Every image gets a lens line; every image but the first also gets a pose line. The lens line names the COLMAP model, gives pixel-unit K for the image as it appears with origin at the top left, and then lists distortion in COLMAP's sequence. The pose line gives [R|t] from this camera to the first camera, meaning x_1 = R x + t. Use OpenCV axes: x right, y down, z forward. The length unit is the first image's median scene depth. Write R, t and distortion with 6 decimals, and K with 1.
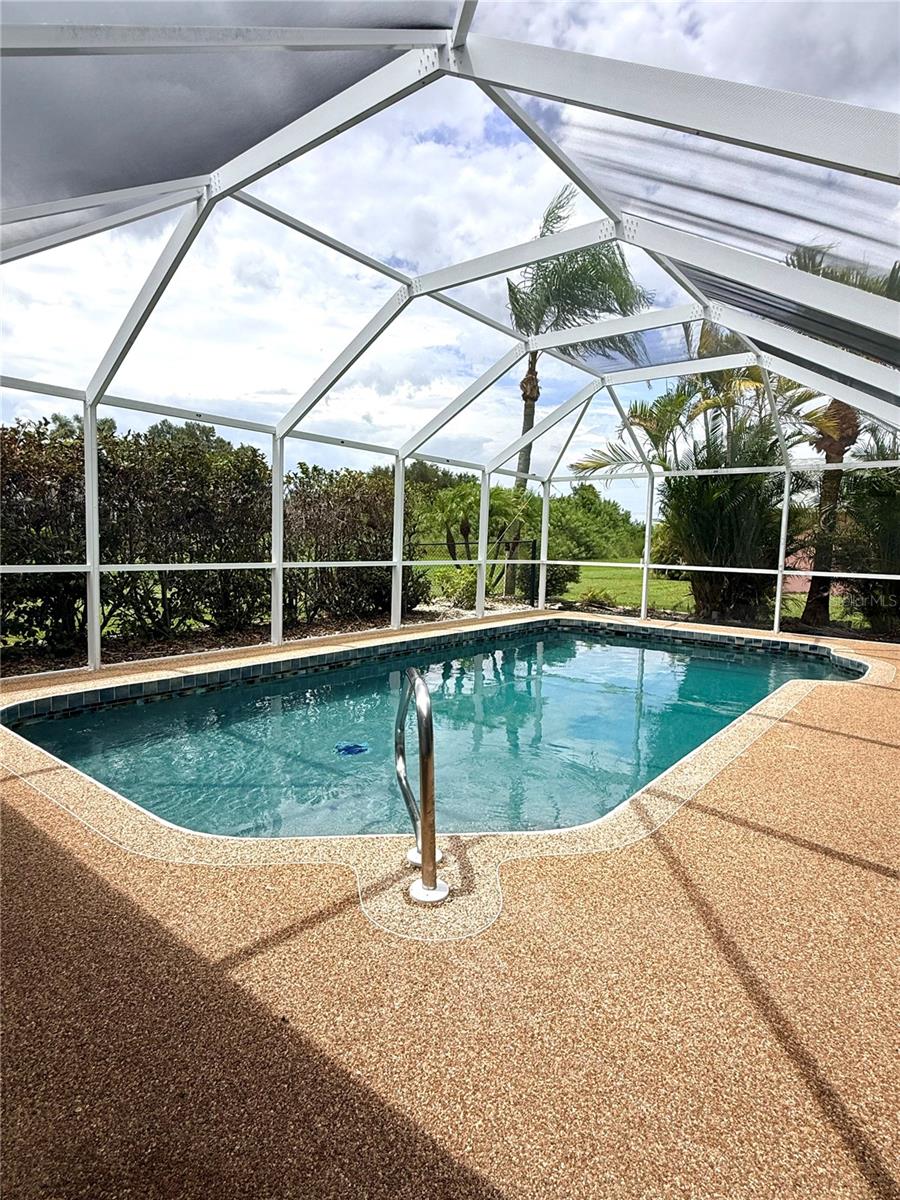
lens RADIAL K [[639.6, 0, 449.5], [0, 639.6, 604.4], [0, 0, 1]] dist [-0.001565, -0.000192]
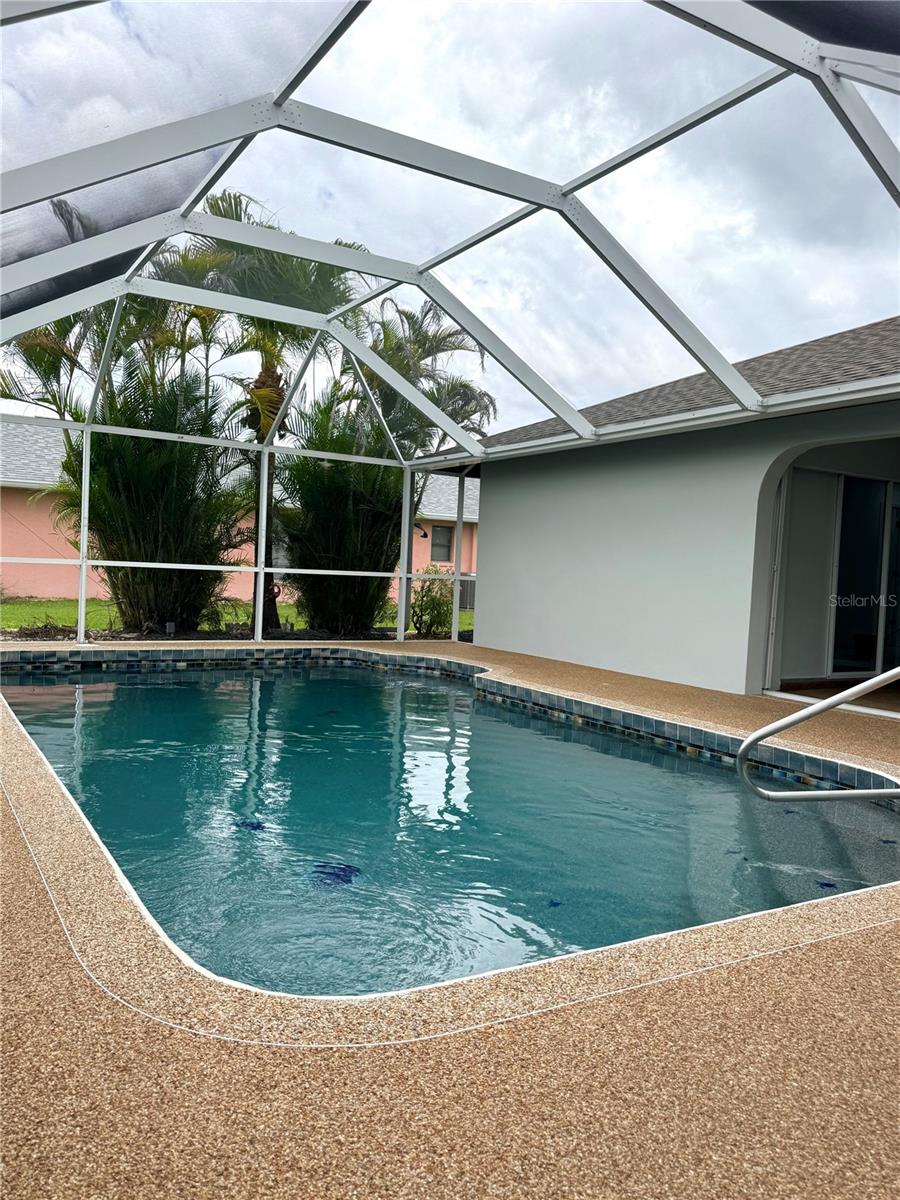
lens RADIAL K [[872.0, 0, 452.3], [0, 872.0, 607.5], [0, 0, 1]] dist [0.100386, -0.089842]
pose [[0.340297, -0.057849, 0.938537, -0.468313], [0.052041, 0.997735, 0.042629, -0.033992], [-0.938877, 0.034336, 0.342537, 0.345763]]
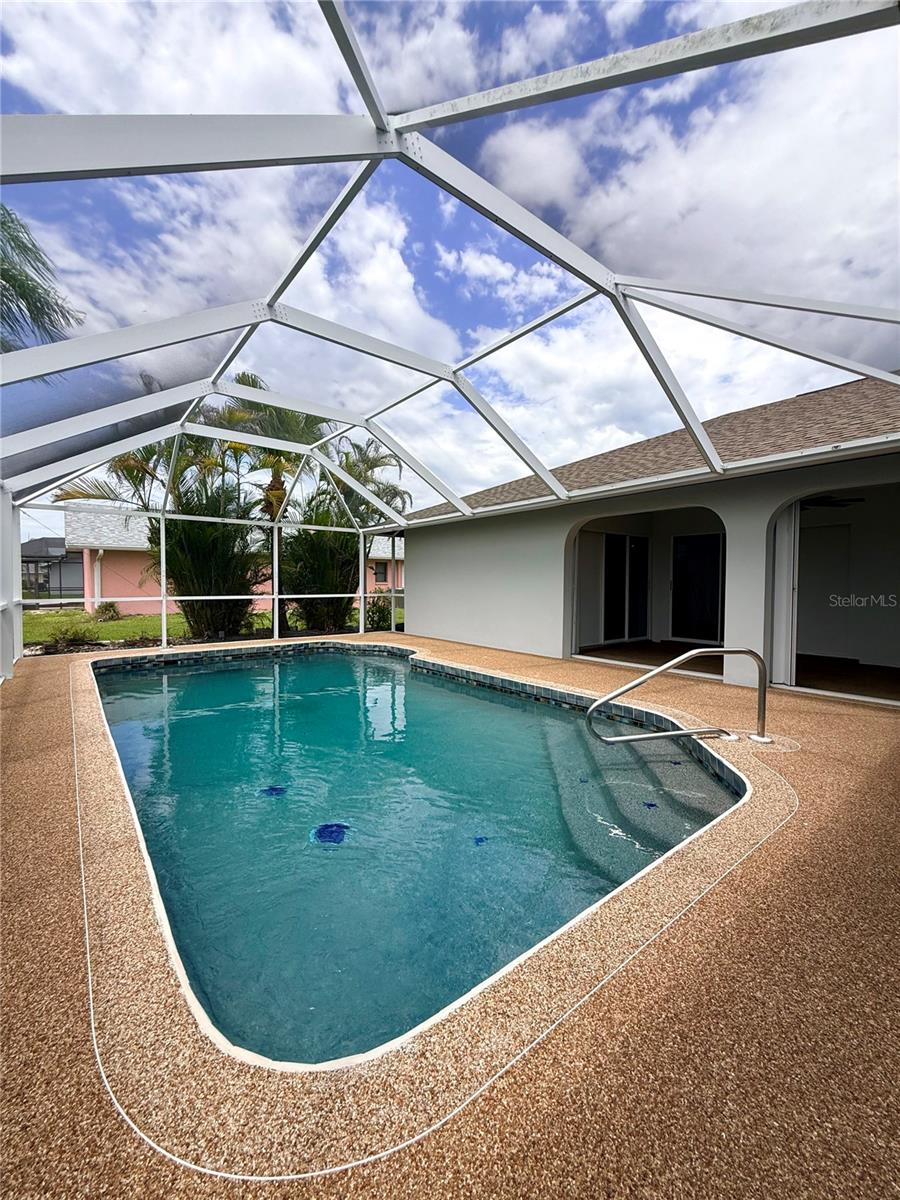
lens RADIAL K [[474.5, 0, 446.2], [0, 474.5, 599.4], [0, 0, 1]] dist [0.015298, 0.000303]
pose [[0.219788, -0.060326, 0.973681, -0.408527], [0.092192, 0.994904, 0.040830, -0.050286], [-0.971182, 0.080791, 0.224229, 0.376512]]
